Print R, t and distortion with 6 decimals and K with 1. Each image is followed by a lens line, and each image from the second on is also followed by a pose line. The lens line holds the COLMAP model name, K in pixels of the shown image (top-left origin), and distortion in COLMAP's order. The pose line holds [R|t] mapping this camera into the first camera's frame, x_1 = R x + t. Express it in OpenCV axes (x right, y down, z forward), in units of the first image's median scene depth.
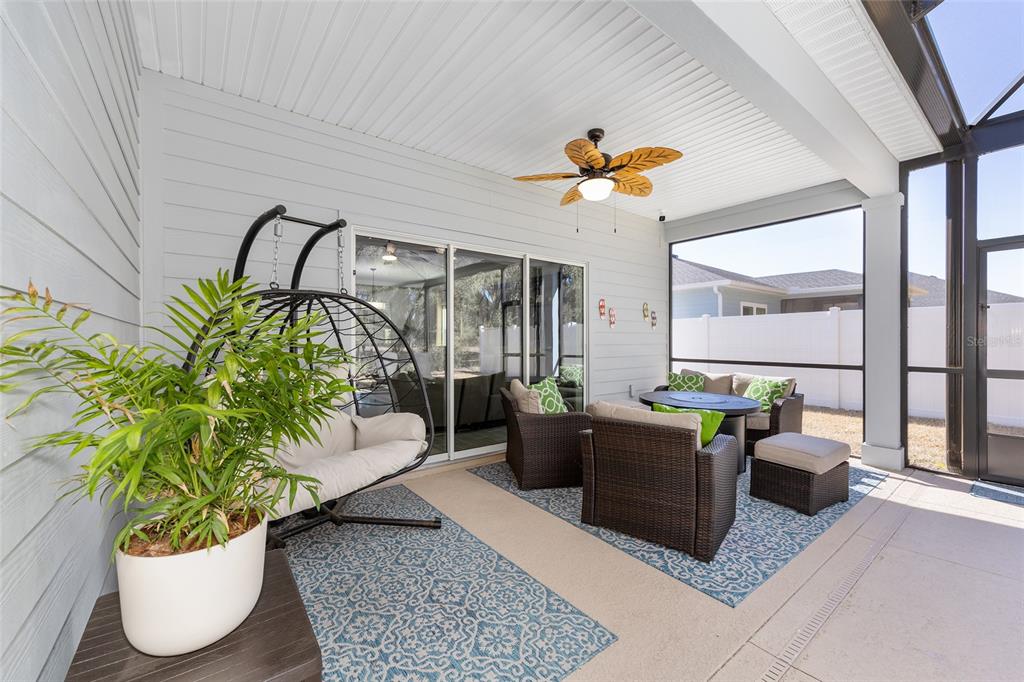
lens RADIAL K [[411.4, 0, 512.1], [0, 411.4, 338.3], [0, 0, 1]] dist [-0.001647, 0.000115]
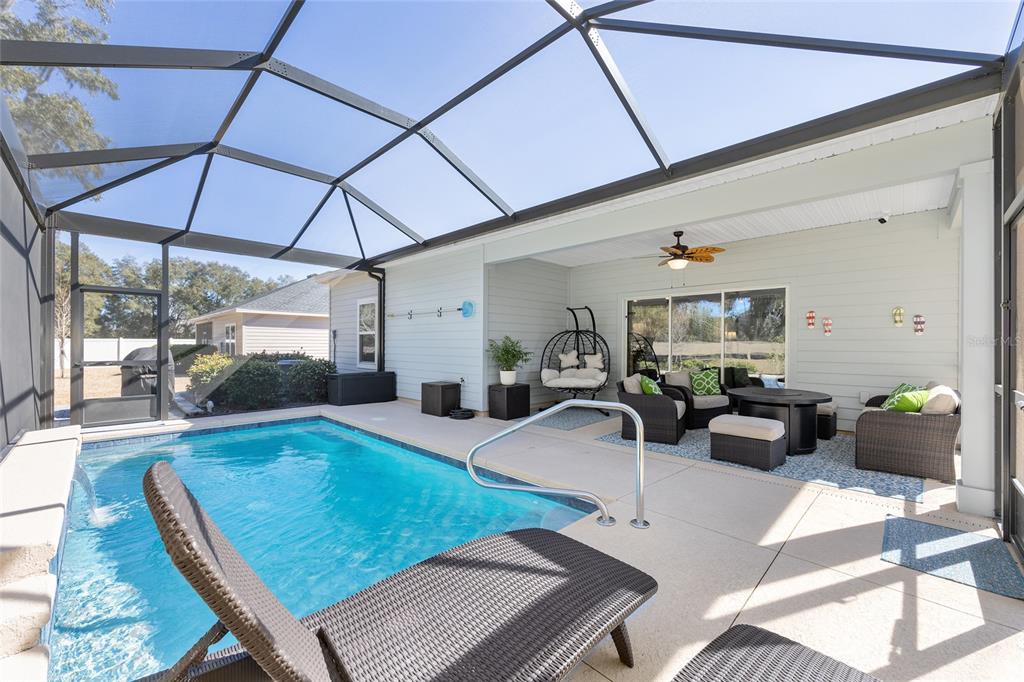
lens RADIAL K [[411.4, 0, 512.1], [0, 411.4, 338.3], [0, 0, 1]] dist [-0.001647, 0.000115]
pose [[0.135953, -0.009972, -0.990665, 2.447413], [0.002867, 0.999949, -0.009672, -0.022407], [0.990711, -0.001526, 0.135974, 0.019707]]
